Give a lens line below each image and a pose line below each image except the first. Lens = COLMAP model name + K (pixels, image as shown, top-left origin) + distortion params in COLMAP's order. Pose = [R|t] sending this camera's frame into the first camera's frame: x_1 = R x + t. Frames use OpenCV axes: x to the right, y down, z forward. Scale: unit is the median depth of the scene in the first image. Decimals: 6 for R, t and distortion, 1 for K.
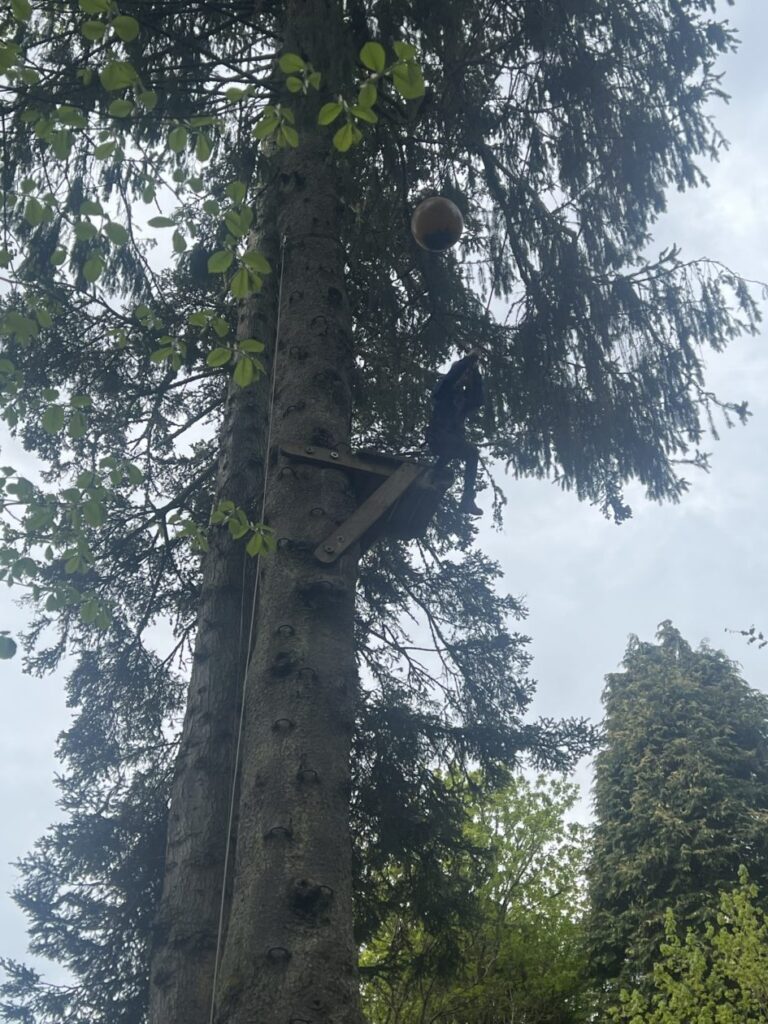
lens RADIAL K [[1298.5, 0, 384.1], [0, 1298.5, 509.9], [0, 0, 1]] dist [0.138155, 0.000000]
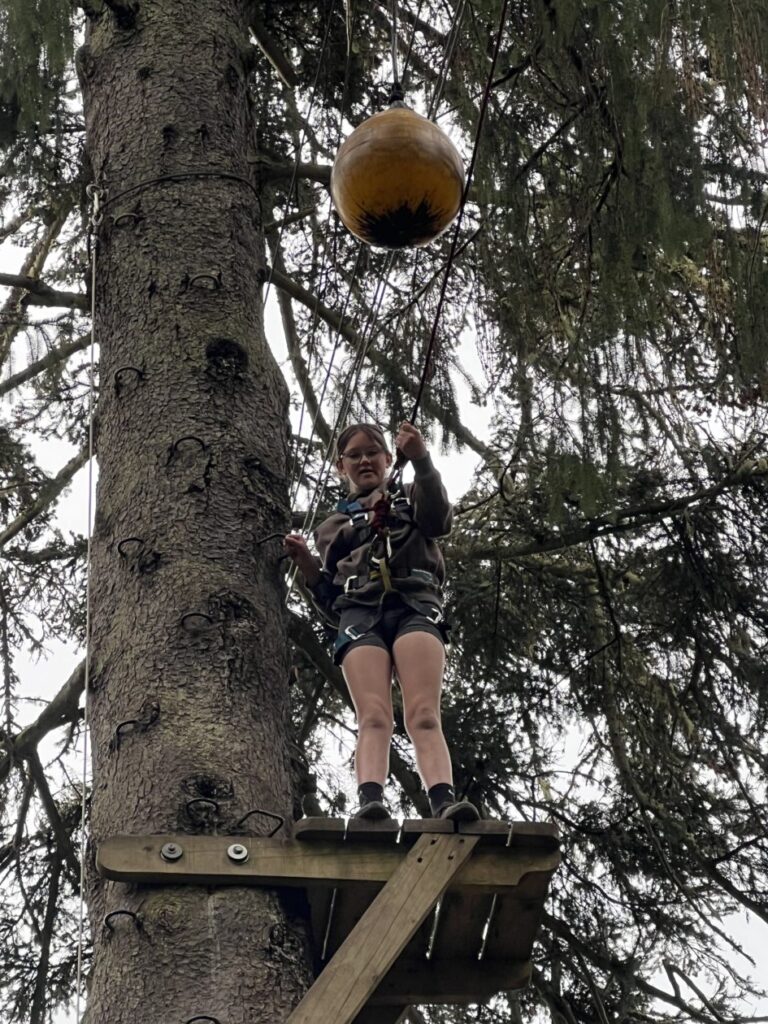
lens RADIAL K [[3984.4, 0, 385.7], [0, 3984.4, 511.5], [0, 0, 1]] dist [-0.602251, 0.000000]
pose [[0.979390, -0.154087, -0.130588, 0.093701], [0.159565, 0.986652, 0.032521, -0.092707], [0.123834, -0.052688, 0.990903, -0.090879]]
